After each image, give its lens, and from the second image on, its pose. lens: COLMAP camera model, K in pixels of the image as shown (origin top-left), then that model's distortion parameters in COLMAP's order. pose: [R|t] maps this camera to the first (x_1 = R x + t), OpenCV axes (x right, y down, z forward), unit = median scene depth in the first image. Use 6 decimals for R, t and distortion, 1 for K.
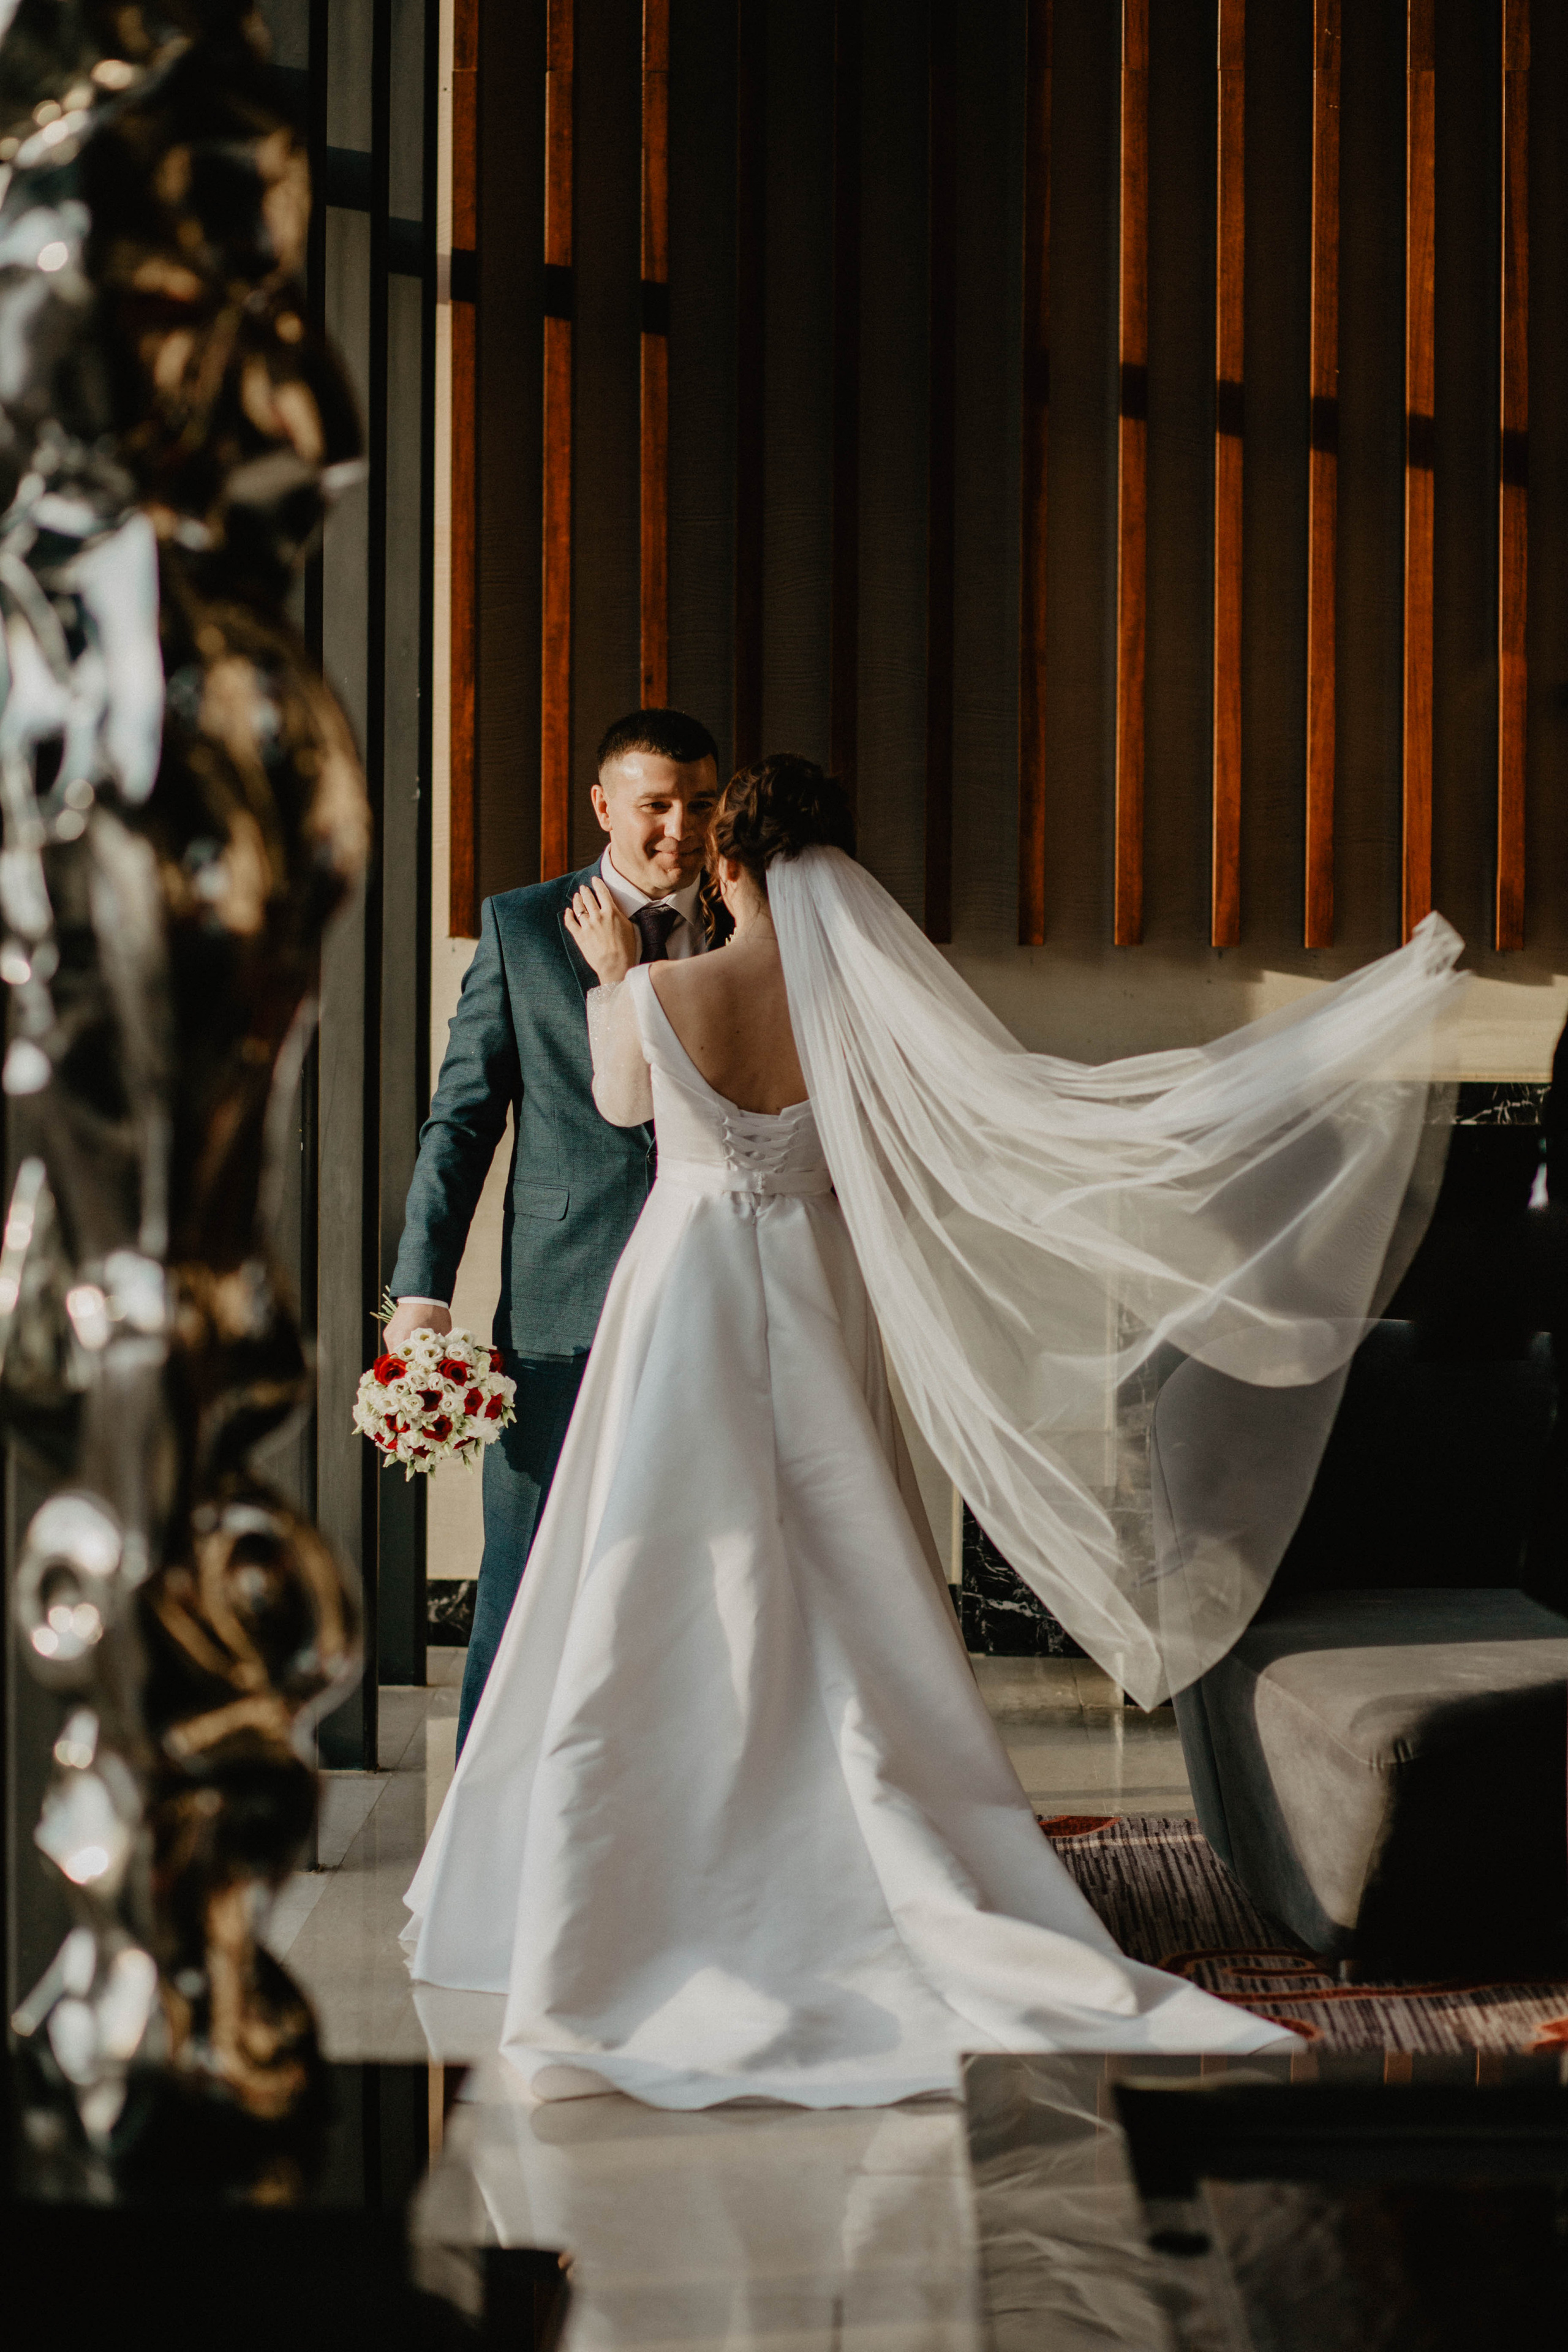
lens RADIAL K [[5533.8, 0, 784.0], [0, 5533.8, 1176.0], [0, 0, 1]] dist [-0.169630, -0.113661]
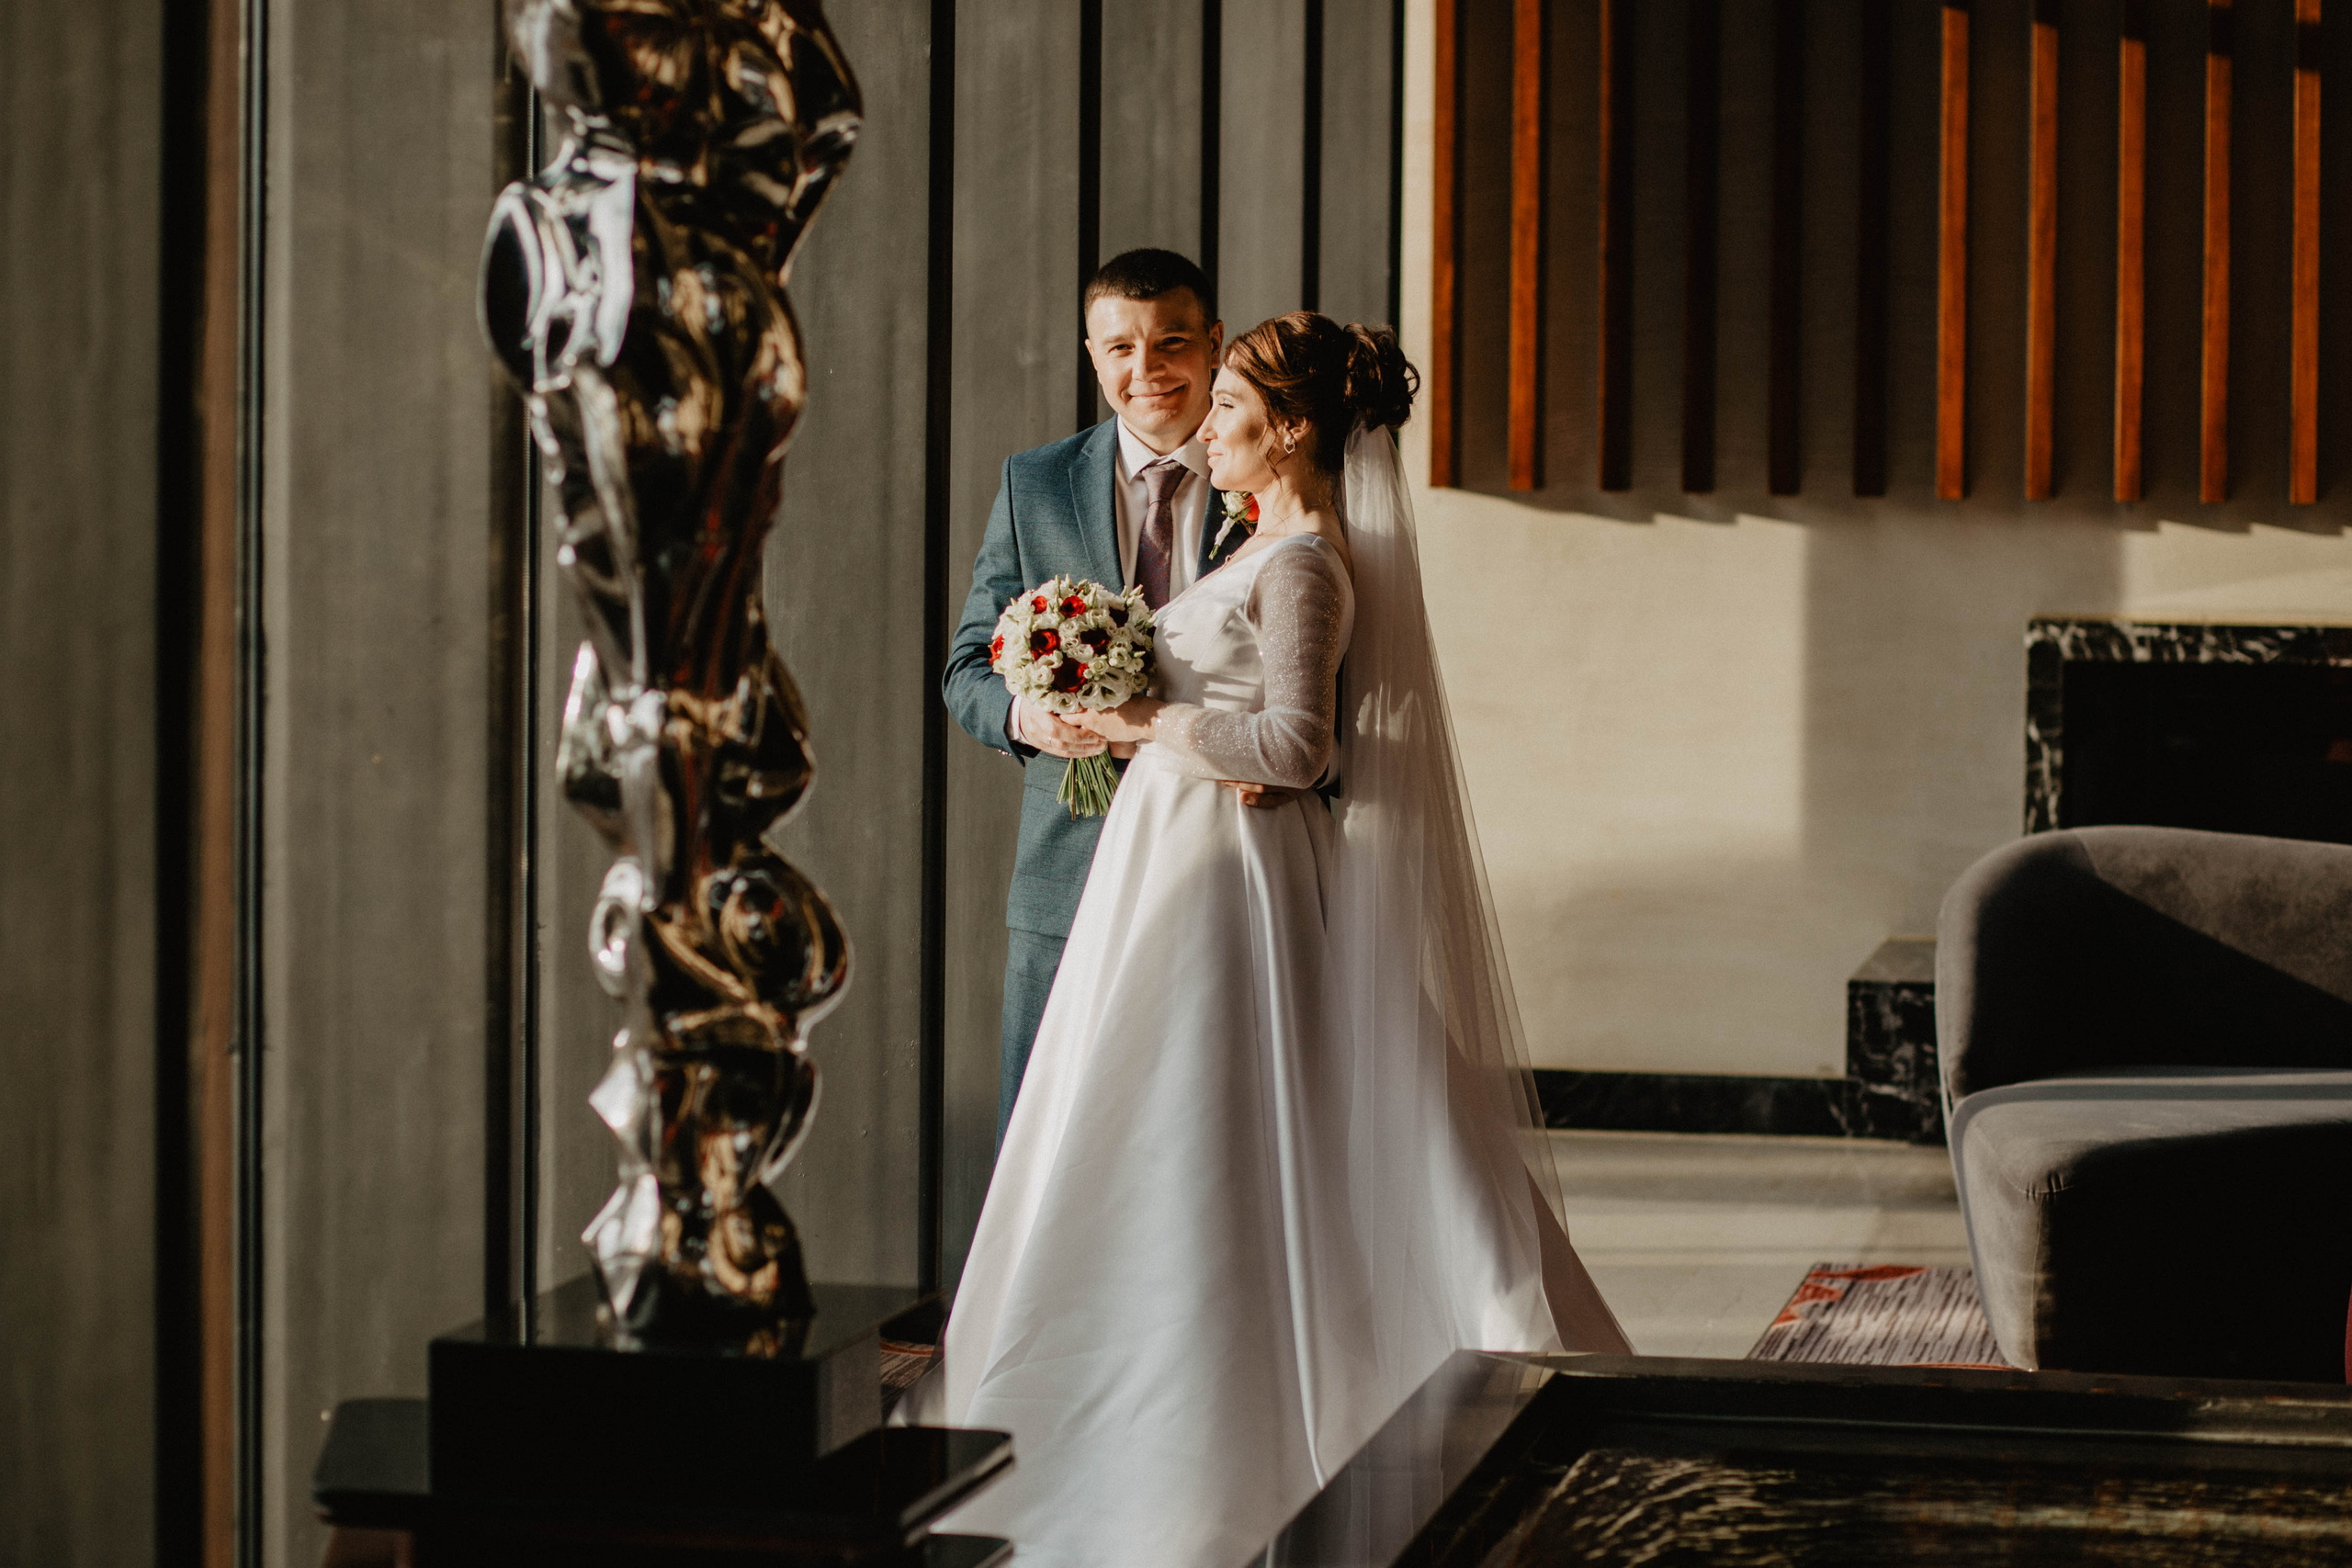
lens RADIAL K [[5851.1, 0, 1176.0], [0, 5851.1, 784.0], [0, 0, 1]] dist [-0.190965, -0.525397]
pose [[0.982049, 0.013103, -0.188172, 0.290494], [-0.012528, 0.999913, 0.004246, 0.031354], [0.188211, -0.001812, 0.982127, -0.437490]]
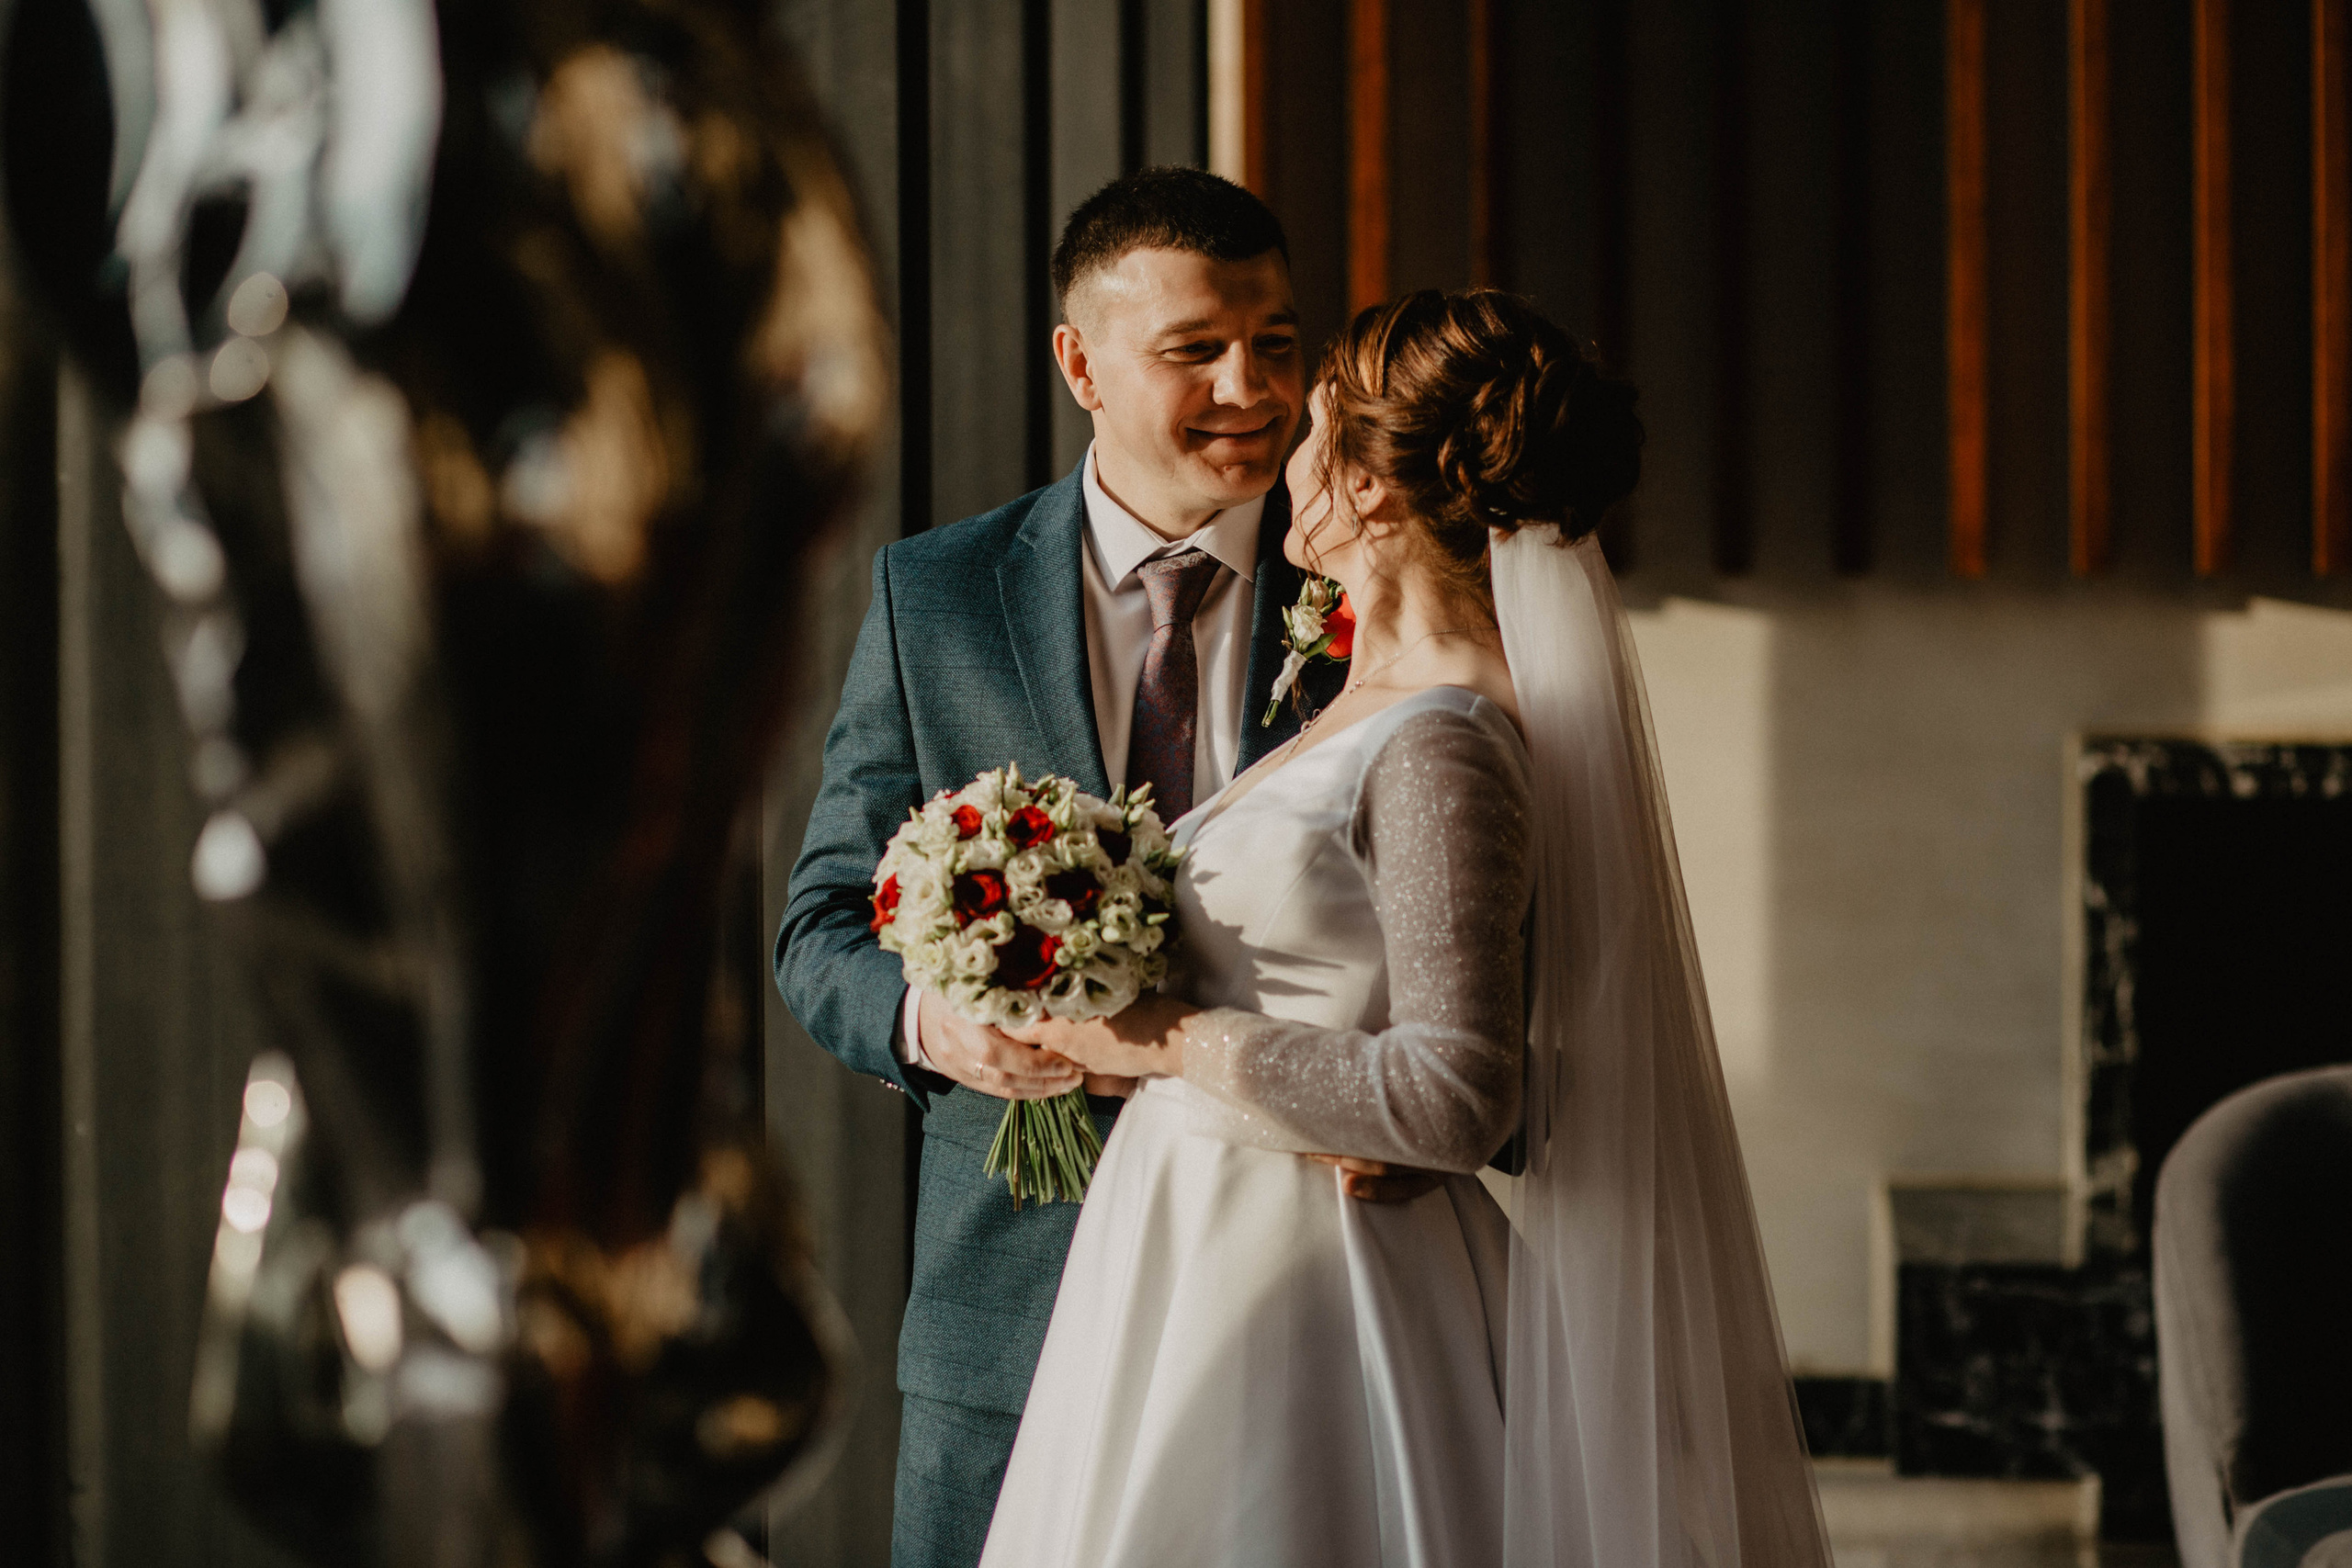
lens RADIAL K [[5685.4, 0, 1128.9], [0, 5685.4, 784.0], [0, 0, 1]] dist [-0.226680, 0.529238]
pose [[0.995827, -0.009811, -0.090737, -0.005975], [0.009347, 0.999941, -0.005539, -0.021336], [0.090786, 0.004667, 0.995859, 0.463967]]
